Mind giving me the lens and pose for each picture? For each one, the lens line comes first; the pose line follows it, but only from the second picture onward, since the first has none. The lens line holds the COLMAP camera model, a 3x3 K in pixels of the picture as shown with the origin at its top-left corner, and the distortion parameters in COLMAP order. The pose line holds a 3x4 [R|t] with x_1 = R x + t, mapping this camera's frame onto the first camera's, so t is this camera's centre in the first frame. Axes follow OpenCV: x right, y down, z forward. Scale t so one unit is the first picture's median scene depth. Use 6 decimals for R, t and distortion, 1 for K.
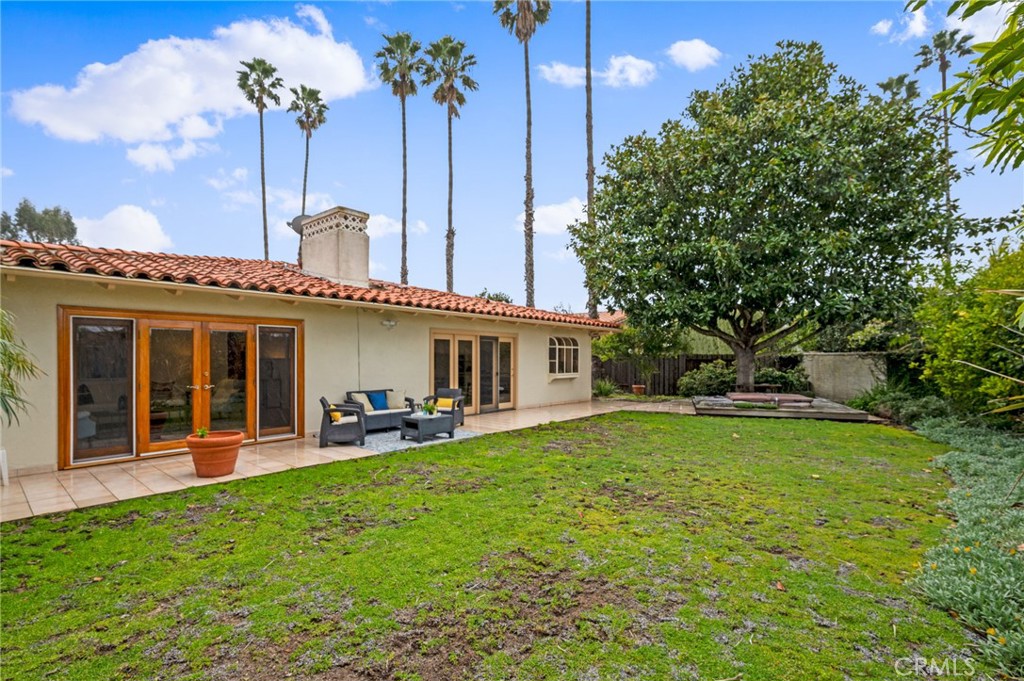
lens RADIAL K [[467.4, 0, 516.9], [0, 467.4, 346.8], [0, 0, 1]] dist [-0.002255, -0.000445]
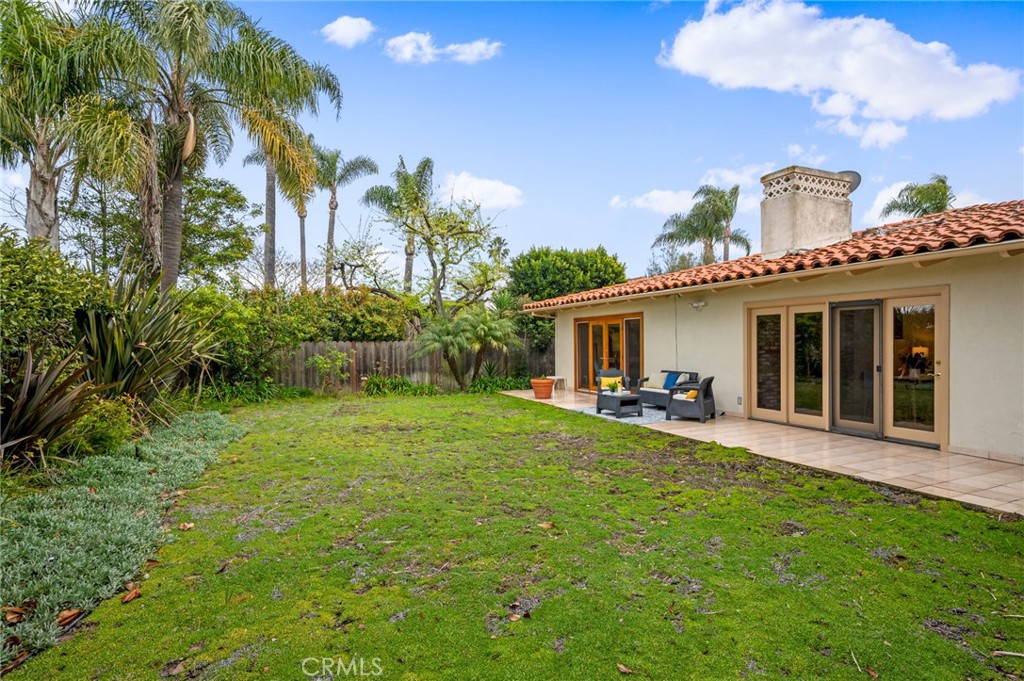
lens RADIAL K [[503.8, 0, 514.8], [0, 503.8, 346.8], [0, 0, 1]] dist [-0.002270, -0.000533]
pose [[-0.388756, 0.010047, -0.921286, 0.746524], [0.015828, 0.999866, 0.004225, 0.024716], [0.921205, -0.012939, -0.388862, 0.949794]]
